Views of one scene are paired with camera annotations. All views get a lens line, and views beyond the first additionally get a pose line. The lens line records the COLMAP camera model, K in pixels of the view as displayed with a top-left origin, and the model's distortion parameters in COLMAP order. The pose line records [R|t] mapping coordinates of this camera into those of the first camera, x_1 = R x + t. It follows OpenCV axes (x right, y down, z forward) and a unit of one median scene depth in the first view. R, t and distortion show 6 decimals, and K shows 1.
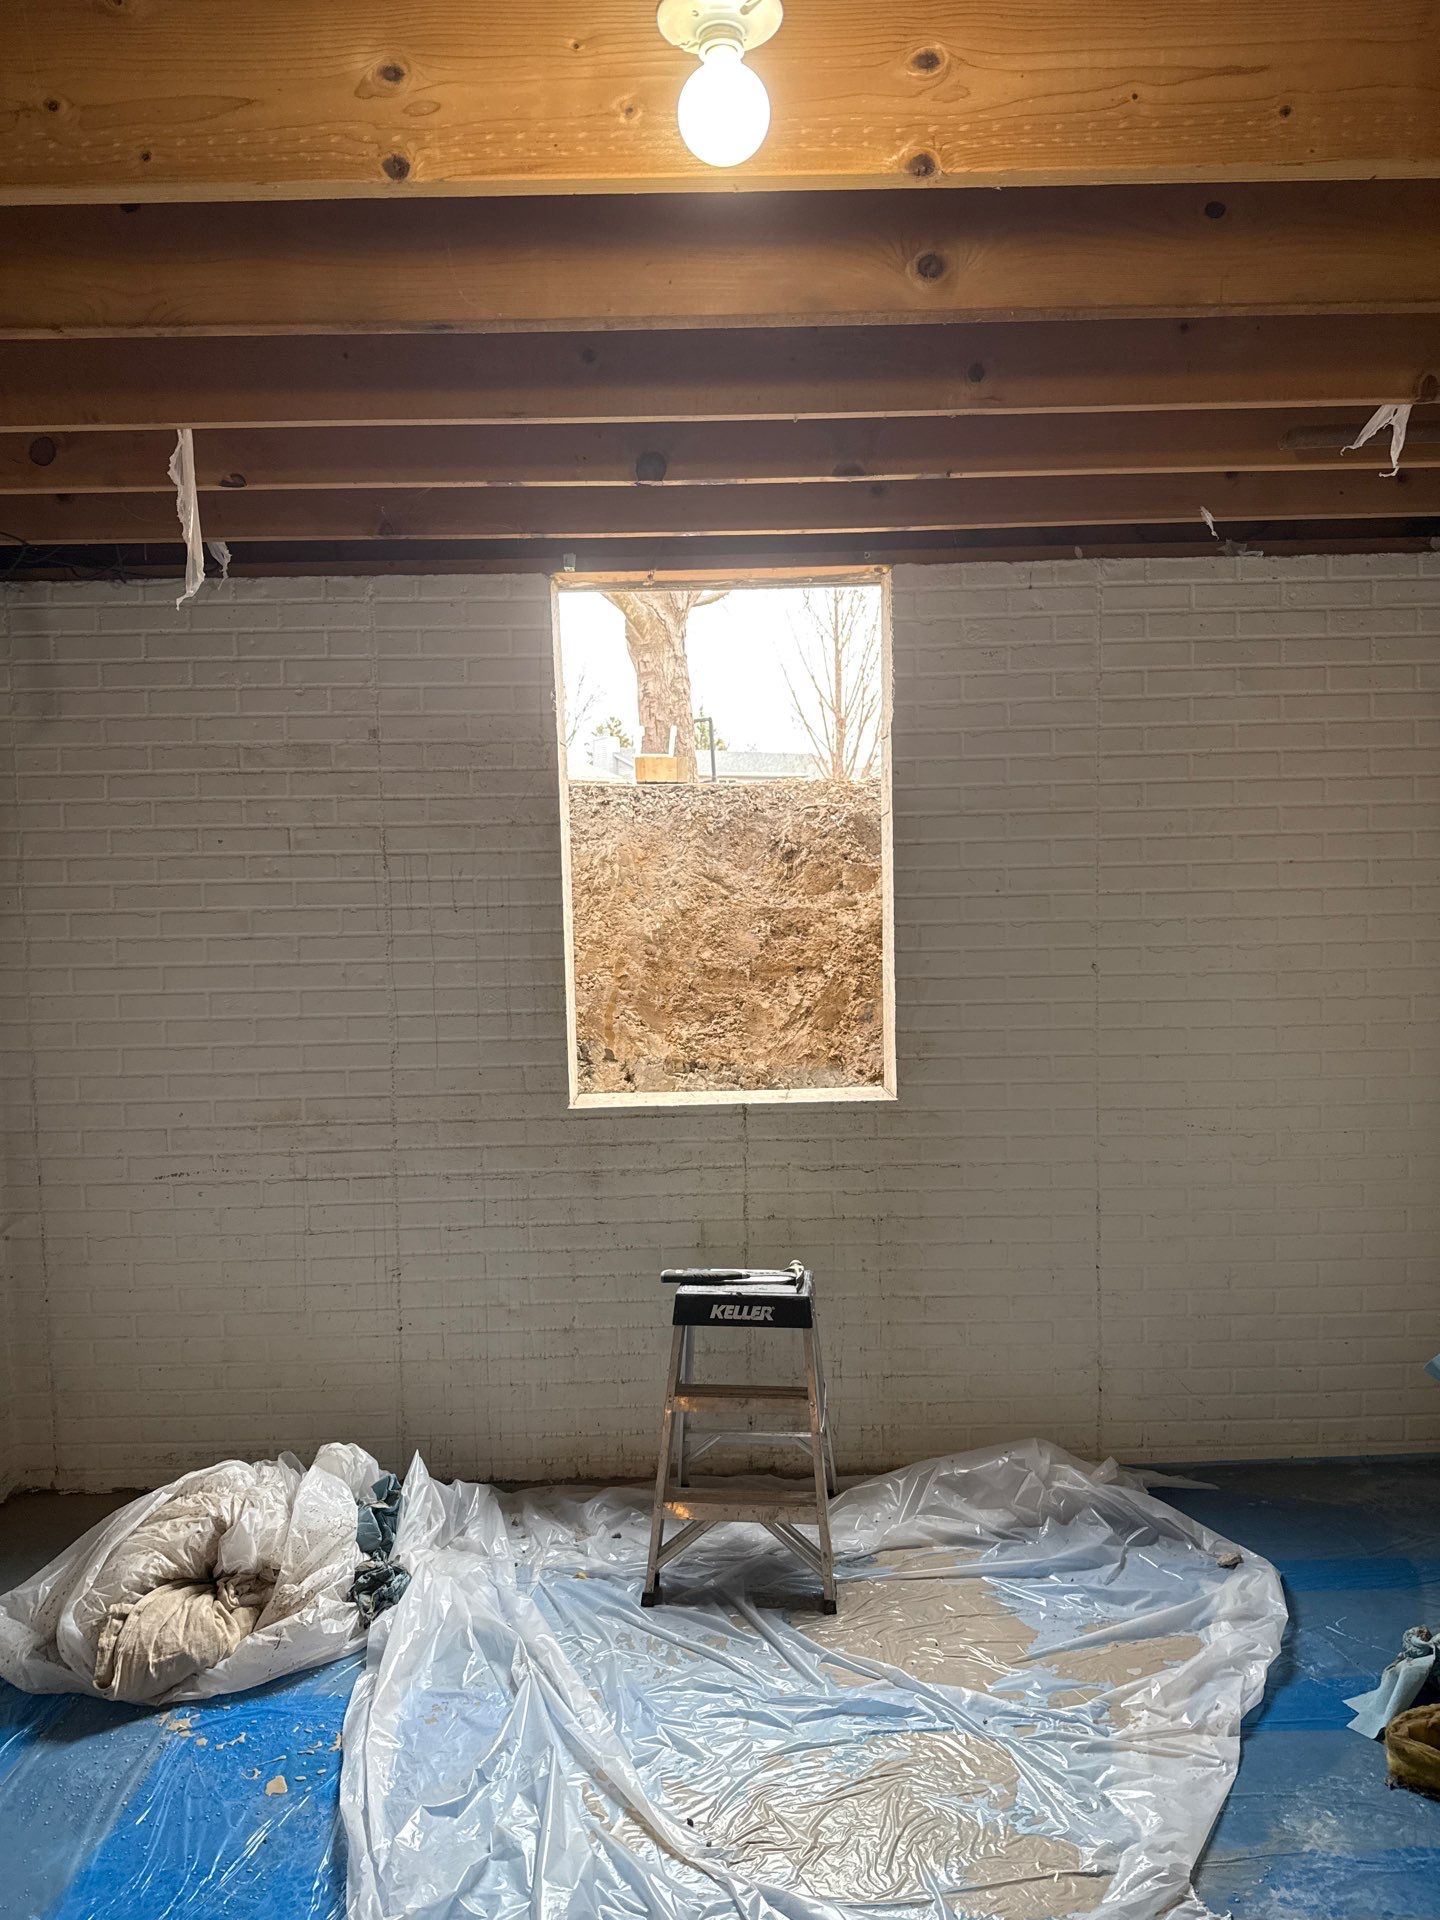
lens RADIAL K [[1353.9, 0, 713.1], [0, 1353.9, 946.9], [0, 0, 1]] dist [0.023821, -0.018318]
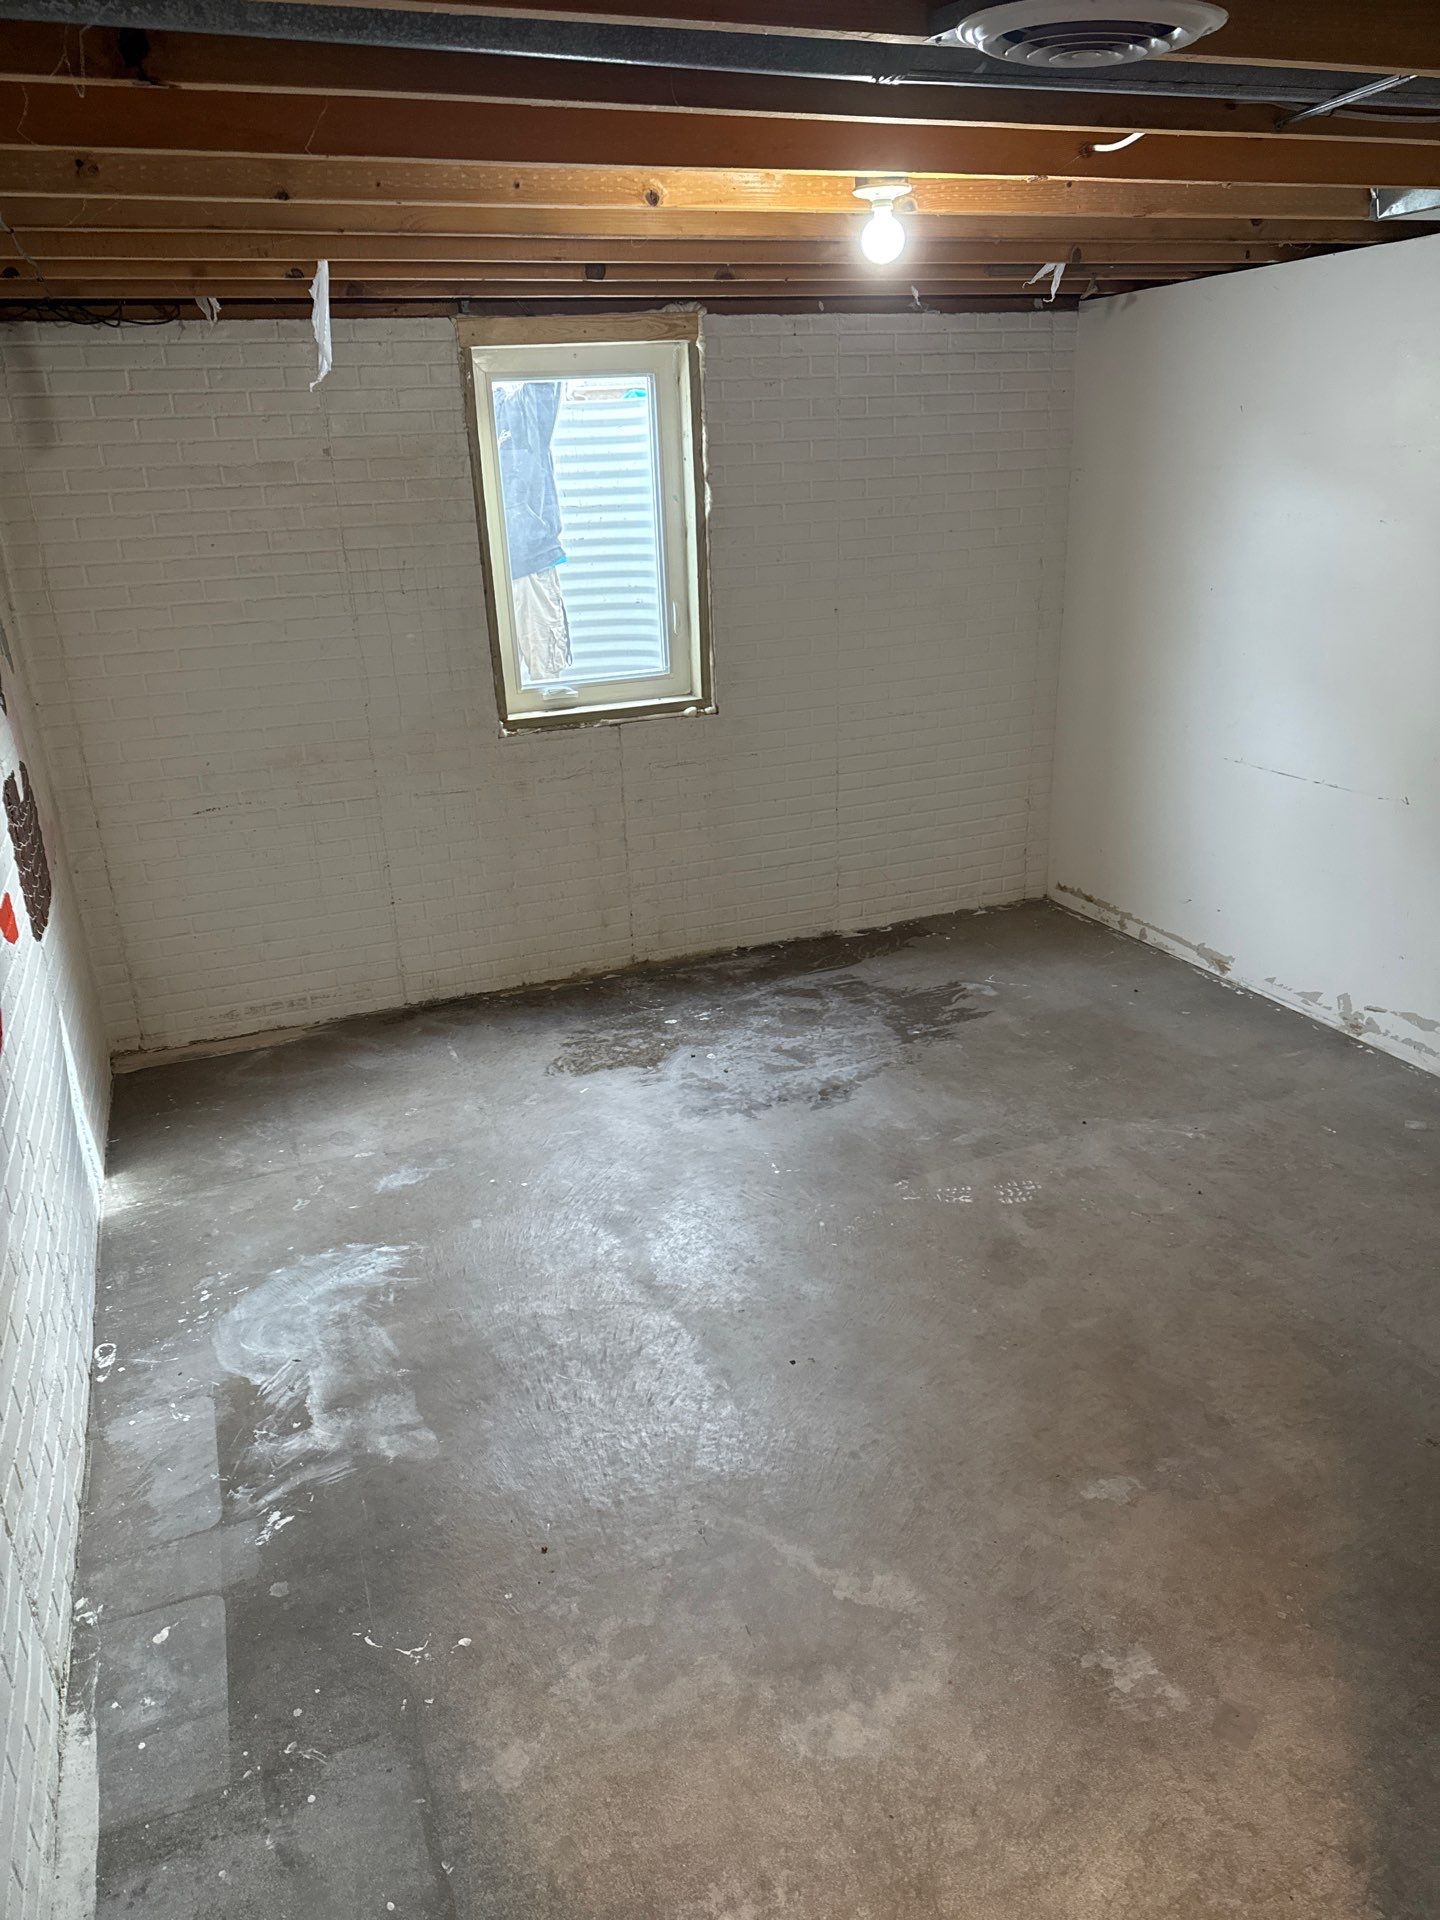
lens RADIAL K [[1353.9, 0, 714.6], [0, 1353.9, 964.5], [0, 0, 1]] dist [0.023821, -0.018318]
pose [[0.932424, -0.145305, 0.330865, -0.595701], [0.043592, 0.954138, 0.296178, -0.088800], [-0.358726, -0.261740, 0.895995, -0.603444]]
